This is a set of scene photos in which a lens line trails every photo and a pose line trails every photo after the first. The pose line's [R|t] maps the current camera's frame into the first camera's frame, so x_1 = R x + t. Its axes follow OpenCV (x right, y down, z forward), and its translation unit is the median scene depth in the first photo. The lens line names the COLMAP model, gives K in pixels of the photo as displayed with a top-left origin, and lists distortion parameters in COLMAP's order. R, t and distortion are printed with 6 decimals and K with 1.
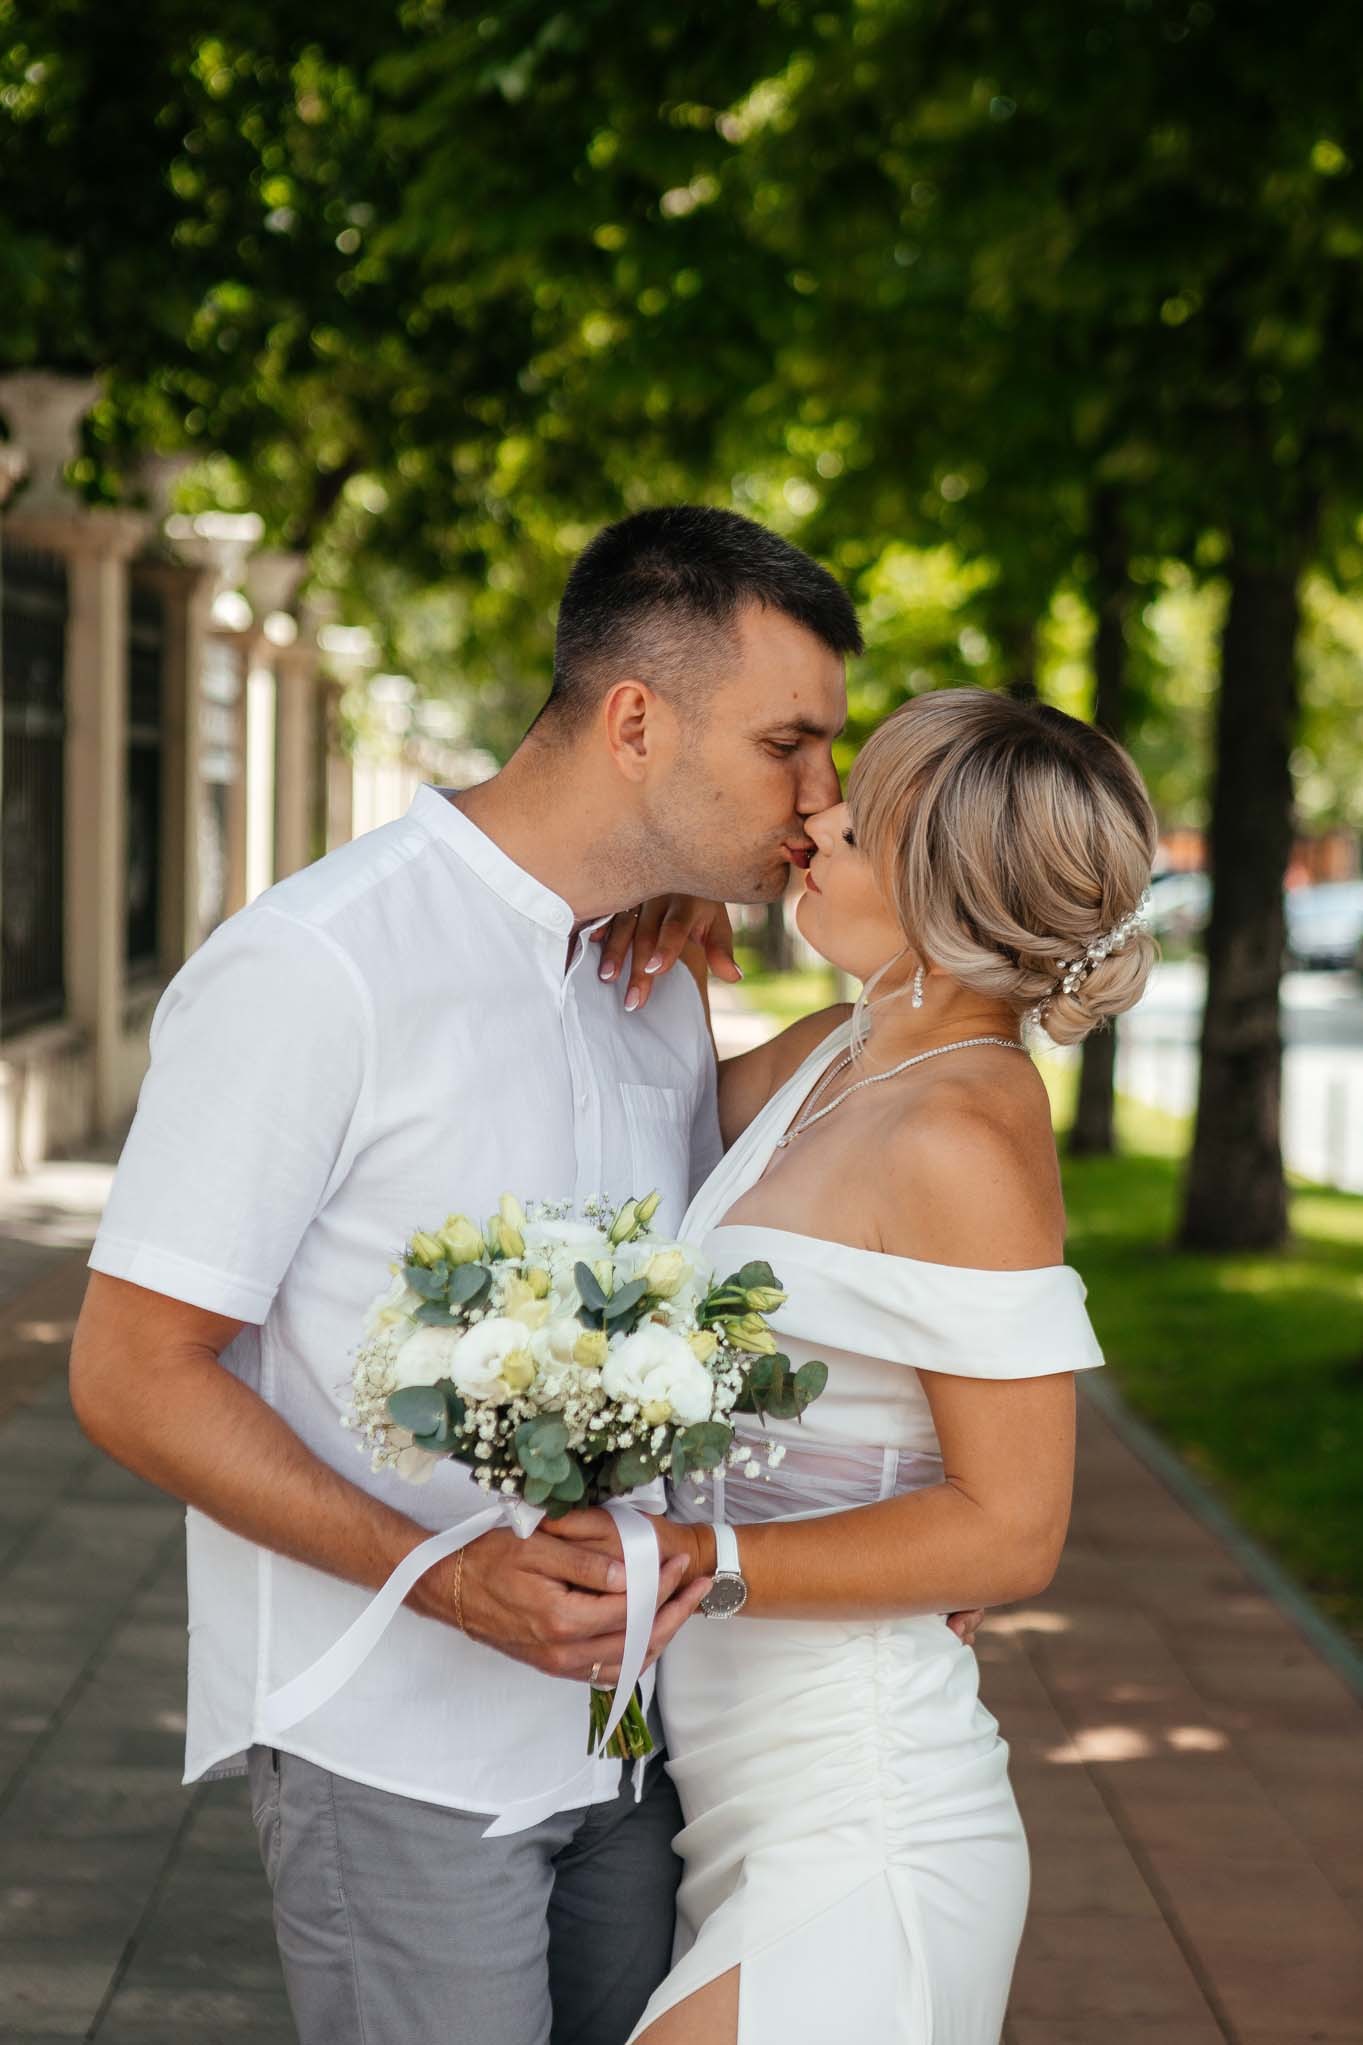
lens RADIAL K [[3891.6, 0, 681.5], [0, 3891.6, 1022.5], [0, 0, 1]] dist [-0.054790, 2.886815]
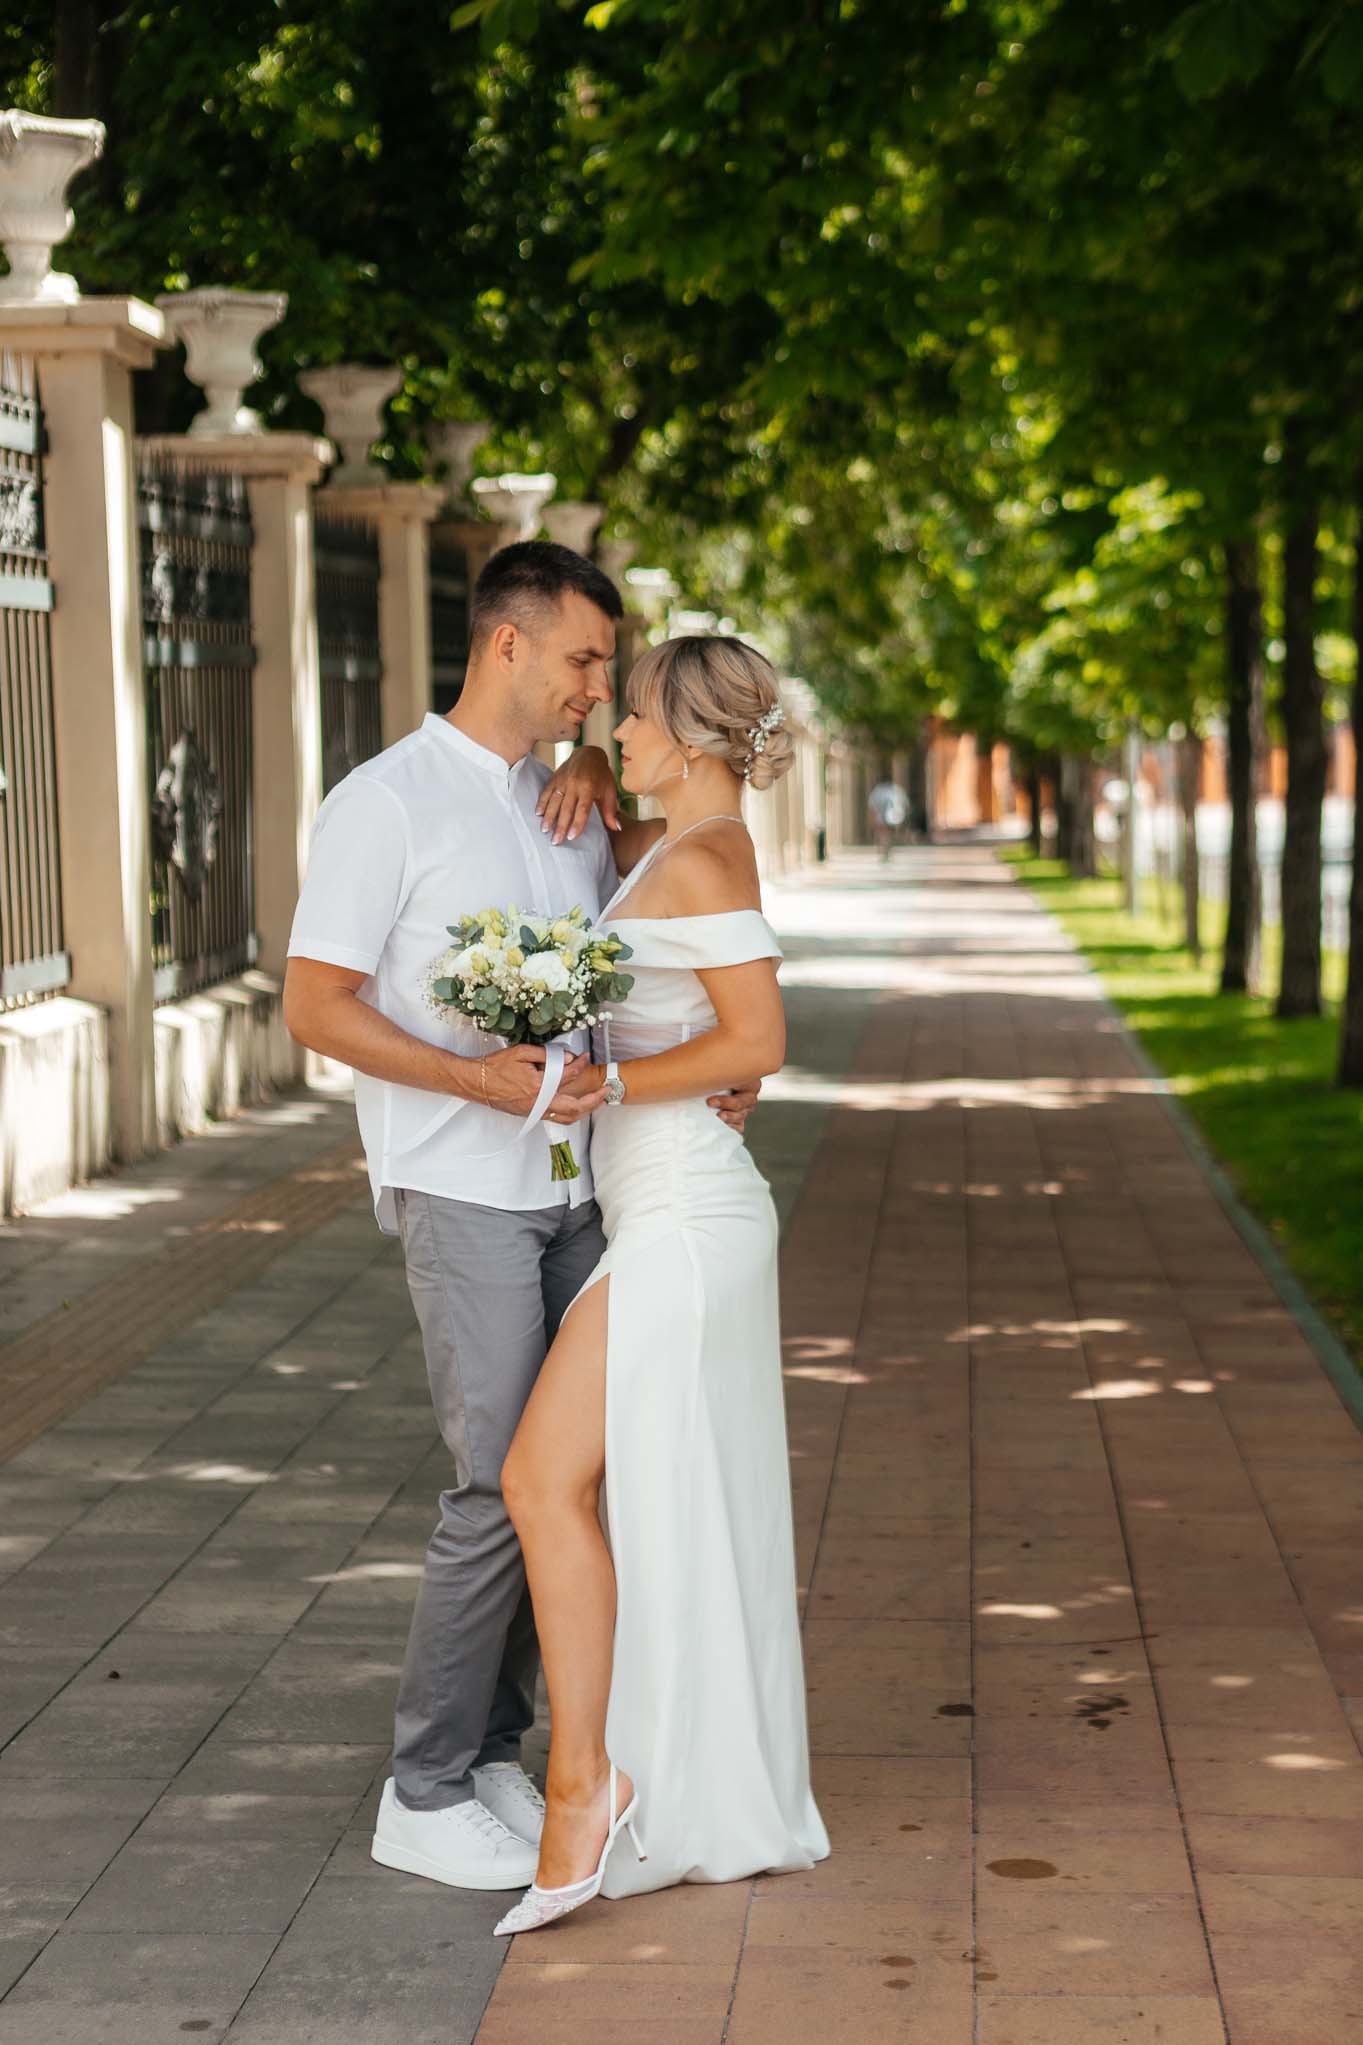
lens RADIAL K [[3891.6, 0, 681.5], [0, 3891.6, 1022.5], [0, 0, 1]] dist [-0.054790, 2.886815]
pose [[0.995396, -0.030608, -0.090827, 0.052952], [0.032360, 0.999316, 0.017880, 0.017055], [0.090217, -0.020737, 0.995706, -0.230803]]
